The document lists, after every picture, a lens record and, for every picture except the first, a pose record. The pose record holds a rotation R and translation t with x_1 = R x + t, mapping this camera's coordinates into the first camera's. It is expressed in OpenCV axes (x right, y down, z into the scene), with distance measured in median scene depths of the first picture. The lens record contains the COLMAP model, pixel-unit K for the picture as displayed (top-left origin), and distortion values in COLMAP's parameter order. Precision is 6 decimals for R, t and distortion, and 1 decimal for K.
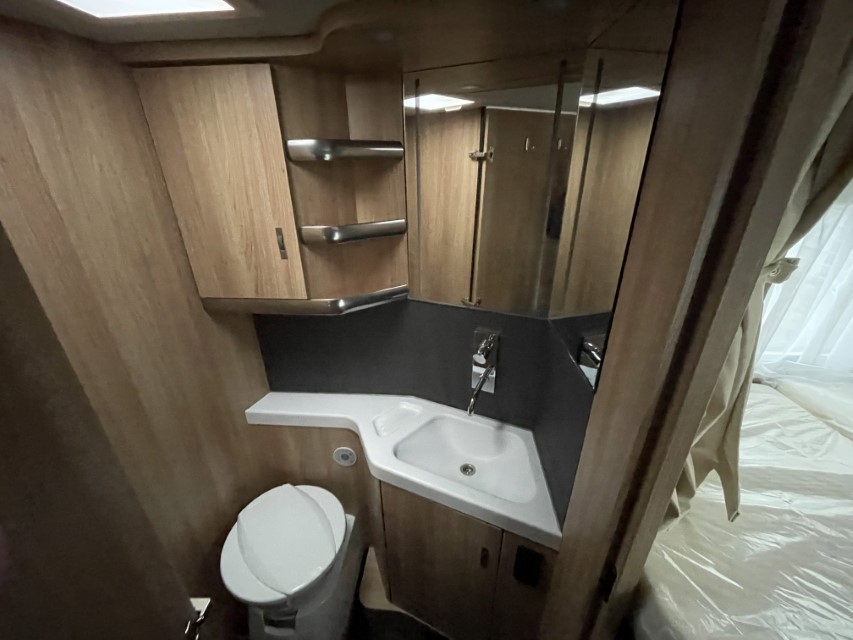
lens RADIAL K [[341.1, 0, 426.5], [0, 341.1, 320.0], [0, 0, 1]] dist [-0.002563, -0.000420]
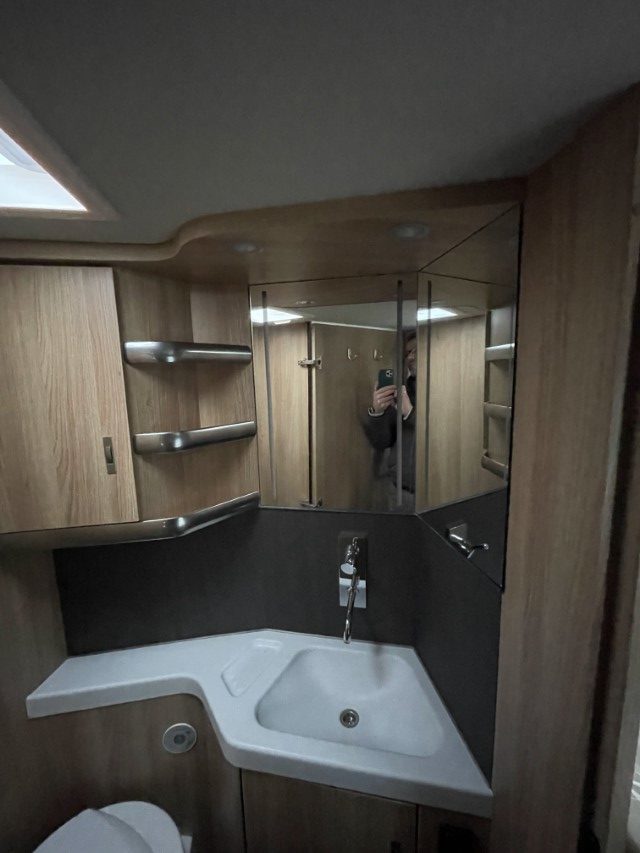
lens RADIAL K [[341.1, 0, 320.0], [0, 341.1, 426.5], [0, 0, 1]] dist [-0.002563, -0.000420]
pose [[0.970549, -0.048969, 0.235875, -0.105542], [0.112327, 0.958160, -0.263271, -0.014270], [-0.213114, 0.282012, 0.935442, 0.086267]]
